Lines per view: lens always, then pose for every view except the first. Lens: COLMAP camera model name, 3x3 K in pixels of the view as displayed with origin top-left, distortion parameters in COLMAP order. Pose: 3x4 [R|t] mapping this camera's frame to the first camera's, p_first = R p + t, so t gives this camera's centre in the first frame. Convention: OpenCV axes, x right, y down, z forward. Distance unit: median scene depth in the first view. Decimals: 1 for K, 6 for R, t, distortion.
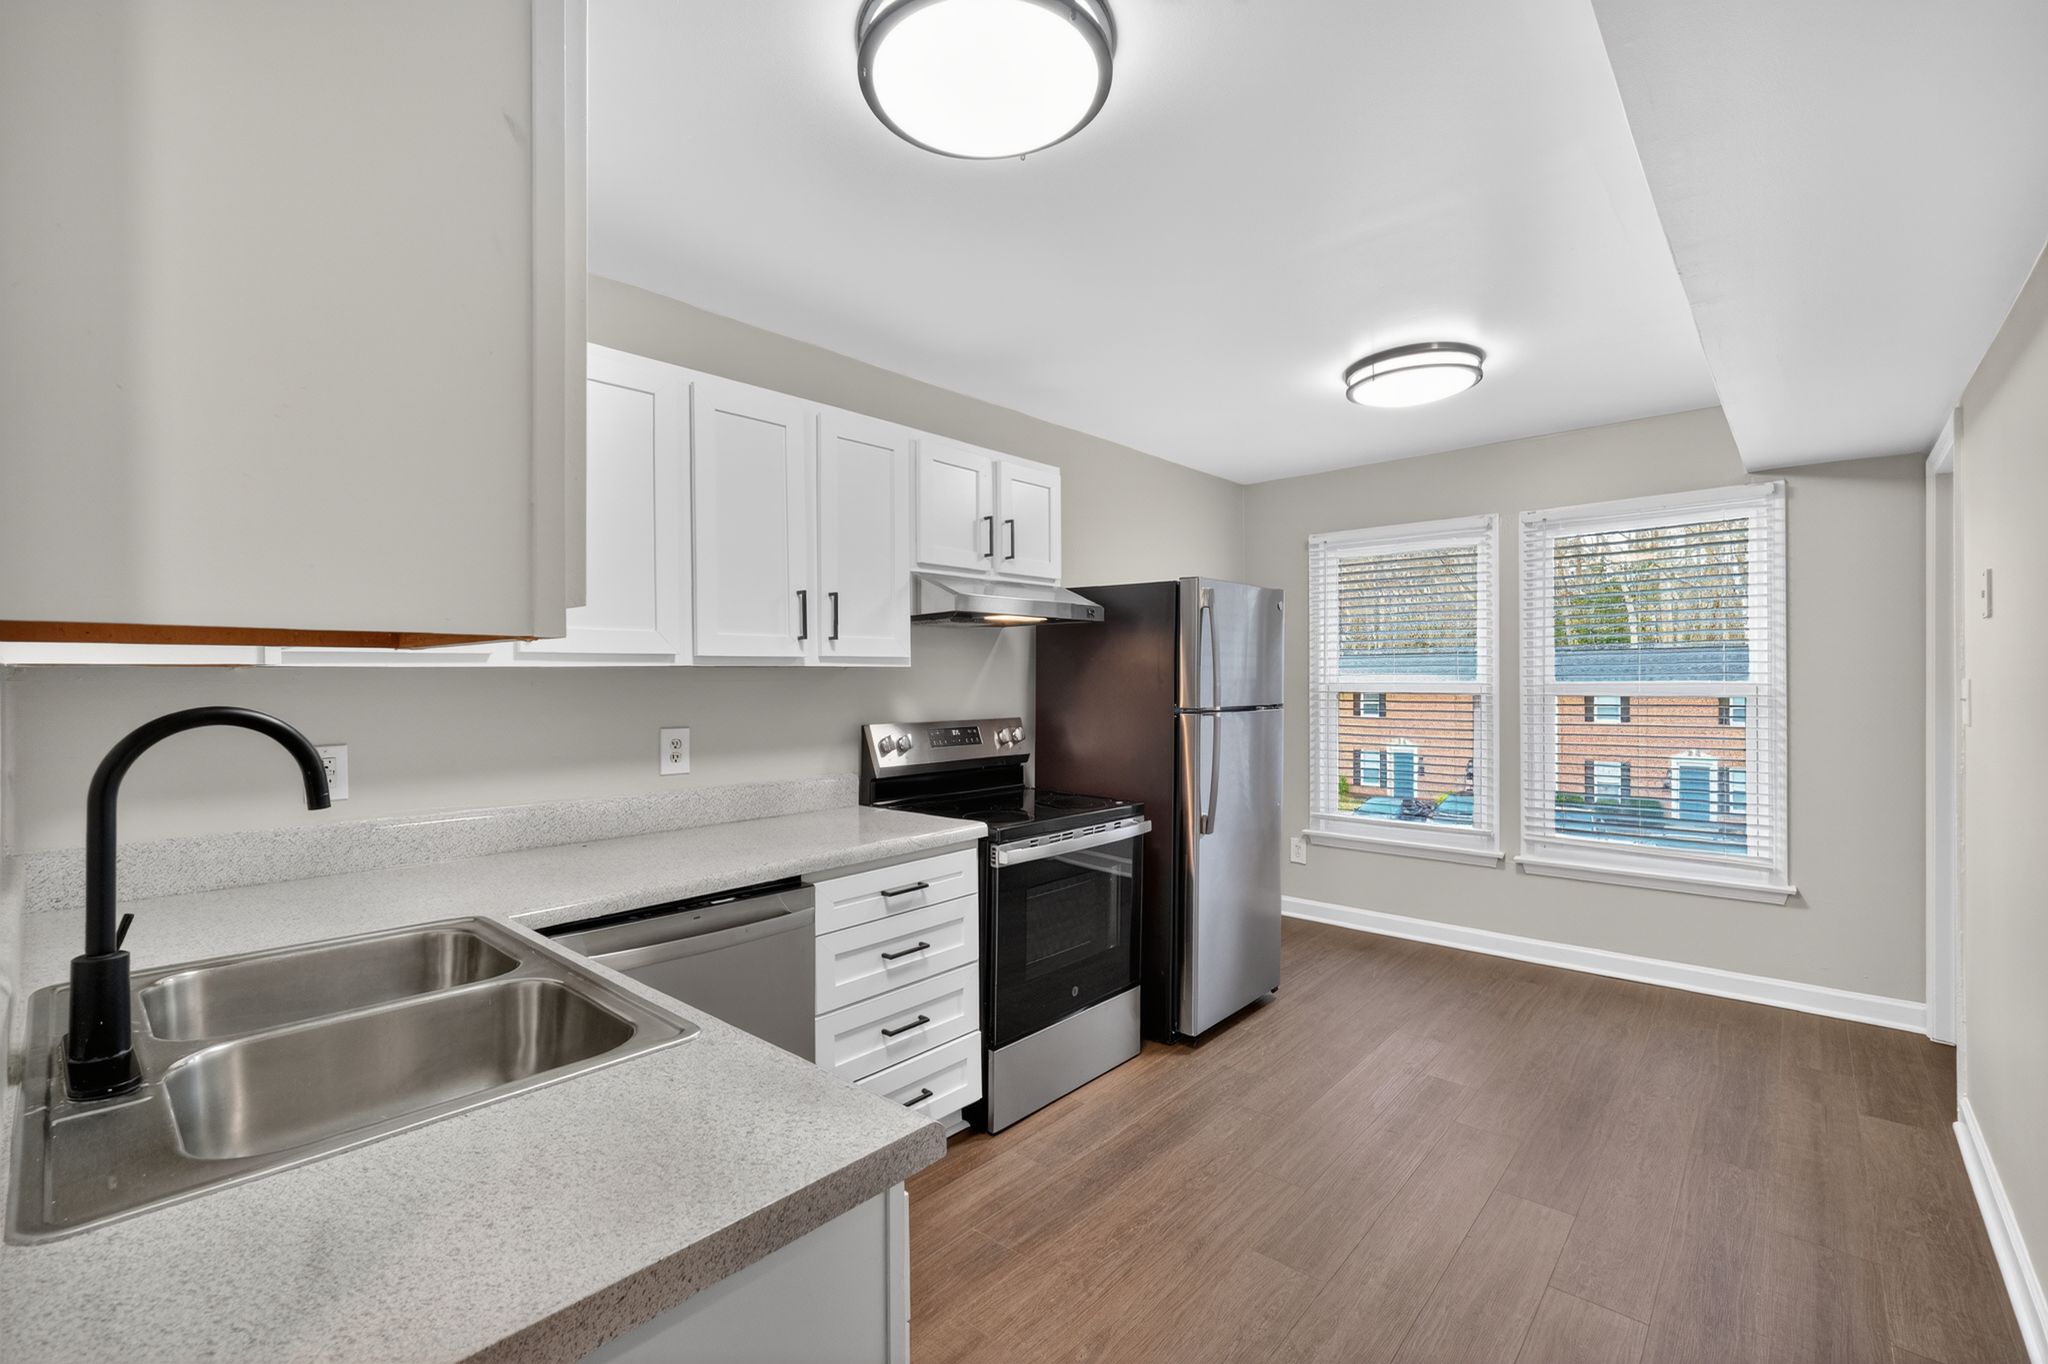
lens RADIAL K [[882.3, 0, 1005.9], [0, 882.3, 682.7], [0, 0, 1]] dist [0.003666, 0.000216]
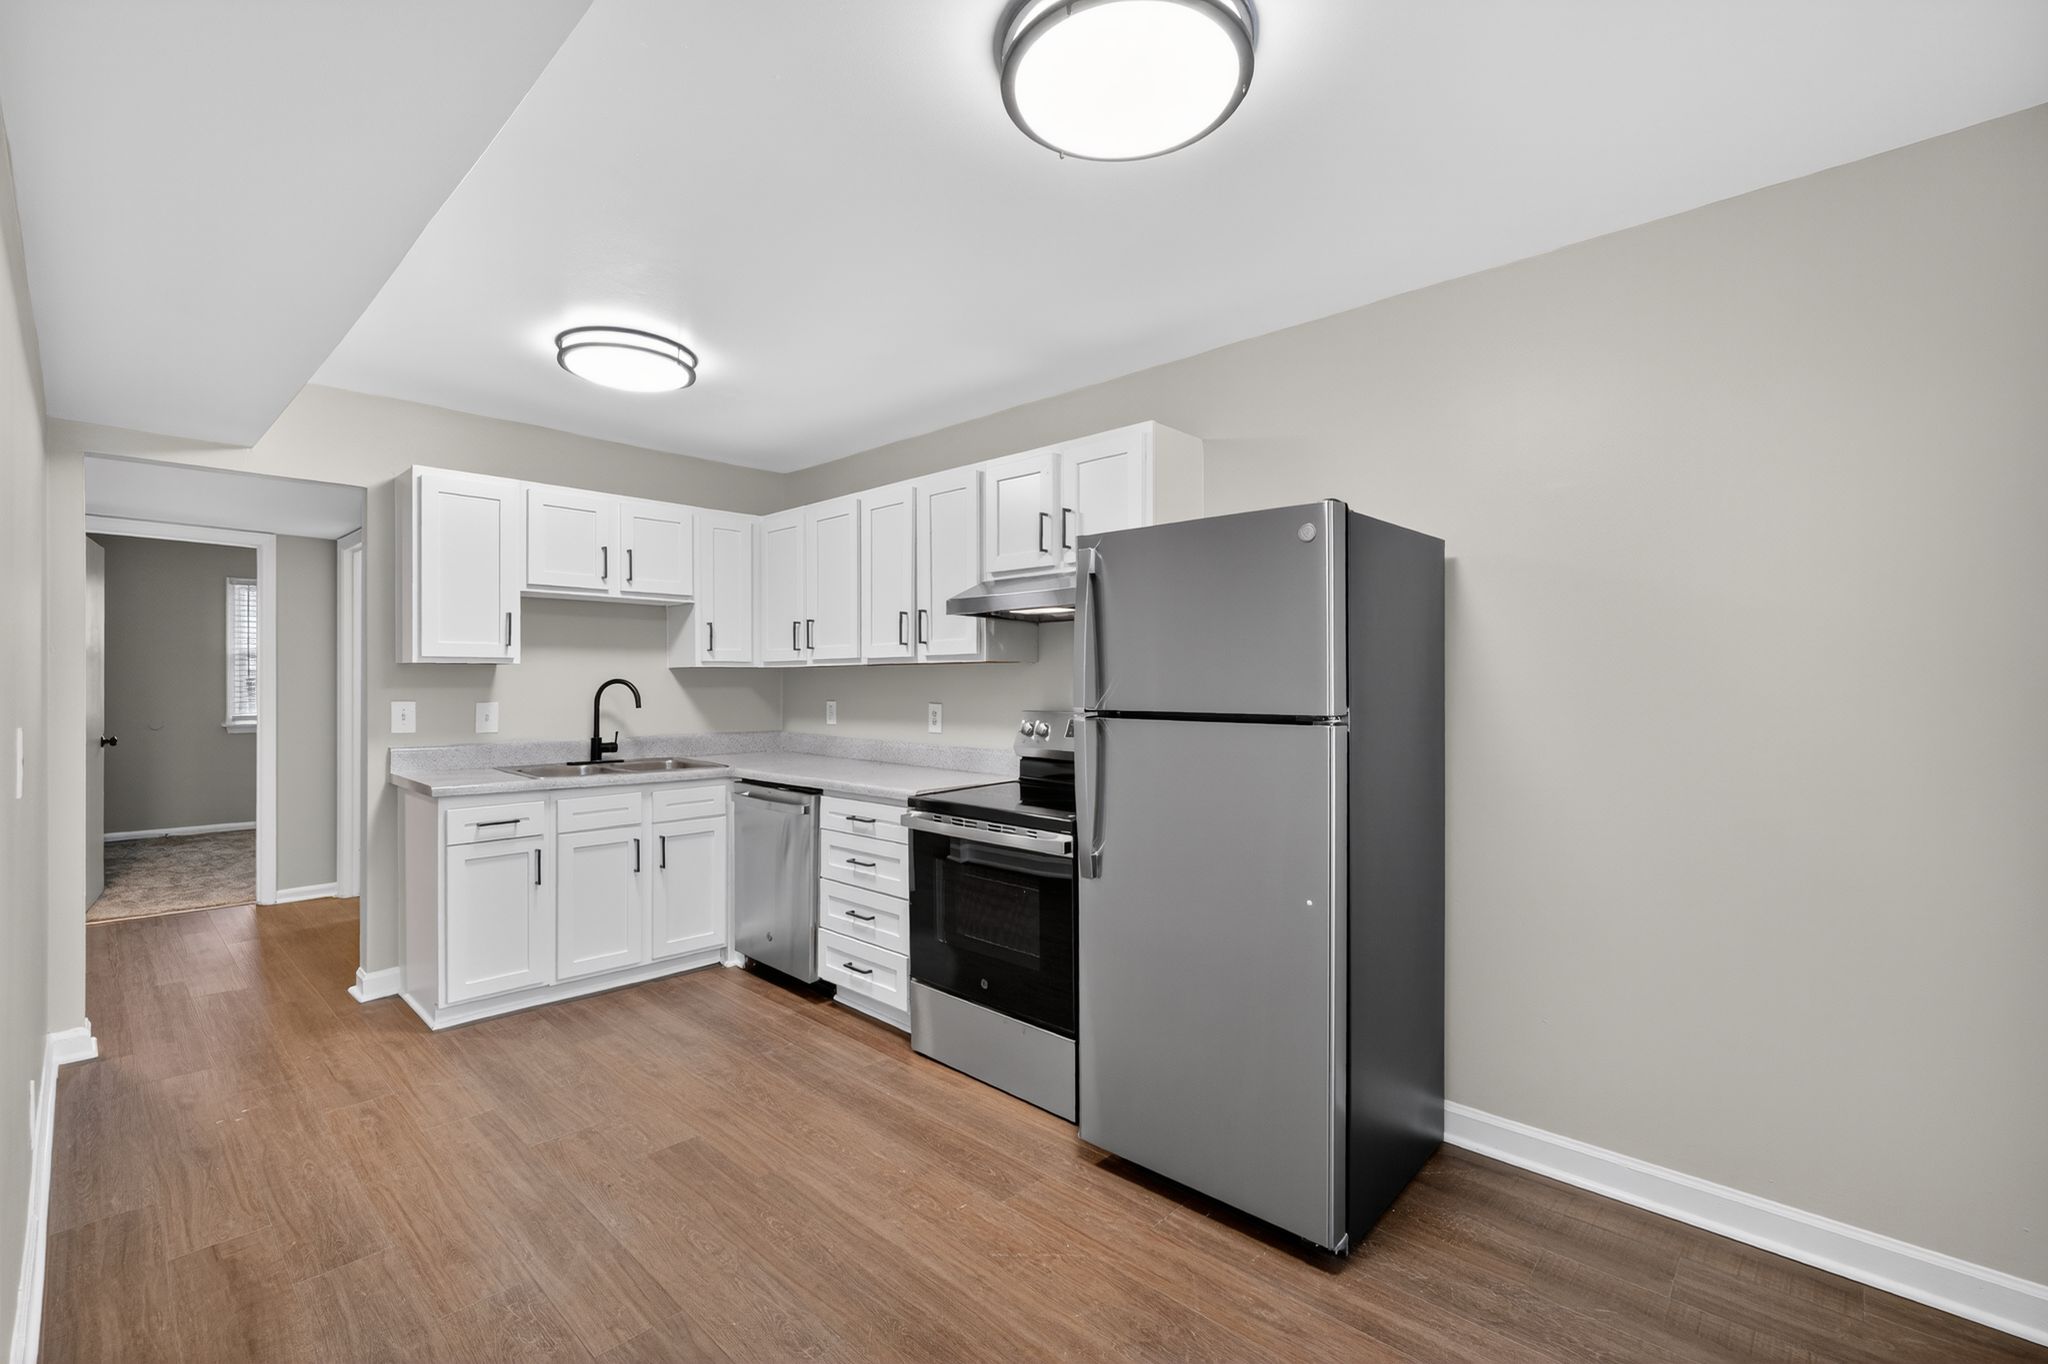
lens RADIAL K [[882.3, 0, 1007.1], [0, 882.3, 684.1], [0, 0, 1]] dist [0.003666, 0.000216]
pose [[-0.023107, 0.008303, -0.999699, 1.207705], [-0.007107, 0.999939, 0.008470, 0.002561], [0.999708, 0.007301, -0.023047, 1.179065]]
